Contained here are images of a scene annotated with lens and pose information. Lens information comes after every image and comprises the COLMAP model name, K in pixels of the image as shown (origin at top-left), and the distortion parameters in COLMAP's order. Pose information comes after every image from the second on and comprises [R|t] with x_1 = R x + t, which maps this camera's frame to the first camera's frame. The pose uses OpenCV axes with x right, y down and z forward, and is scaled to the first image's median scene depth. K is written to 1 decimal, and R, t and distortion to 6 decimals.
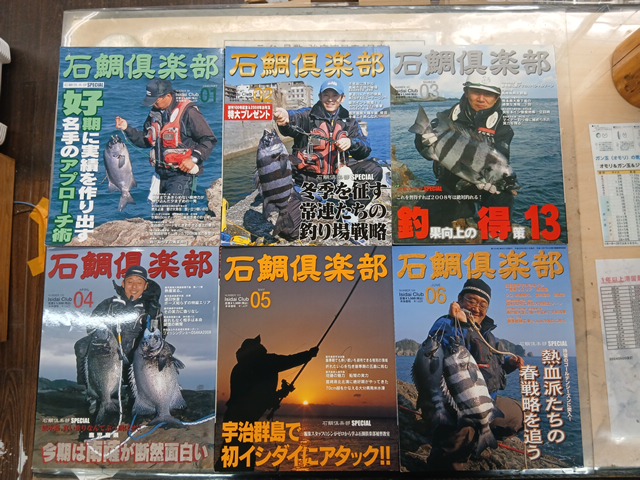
lens RADIAL K [[483.6, 0, 320.8], [0, 483.6, 238.4], [0, 0, 1]] dist [-0.036390, 0.002682]
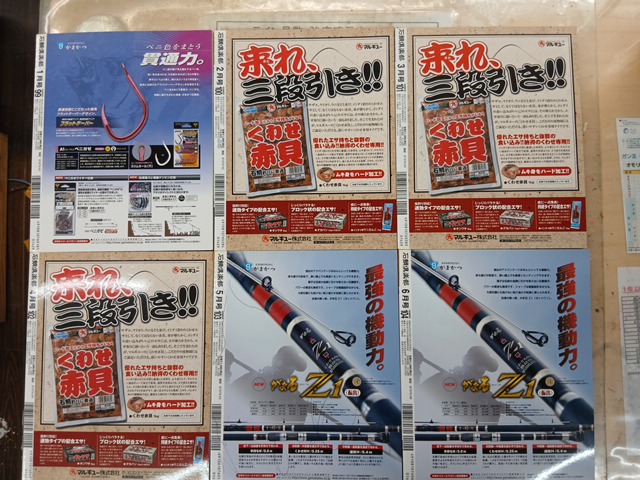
lens RADIAL K [[483.6, 0, 320.9], [0, 483.6, 238.8], [0, 0, 1]] dist [-0.036390, 0.002682]
pose [[0.999973, 0.004062, -0.006158, 0.002880], [-0.003623, 0.997569, 0.069597, -0.071351], [0.006425, -0.069572, 0.997556, 0.072175]]
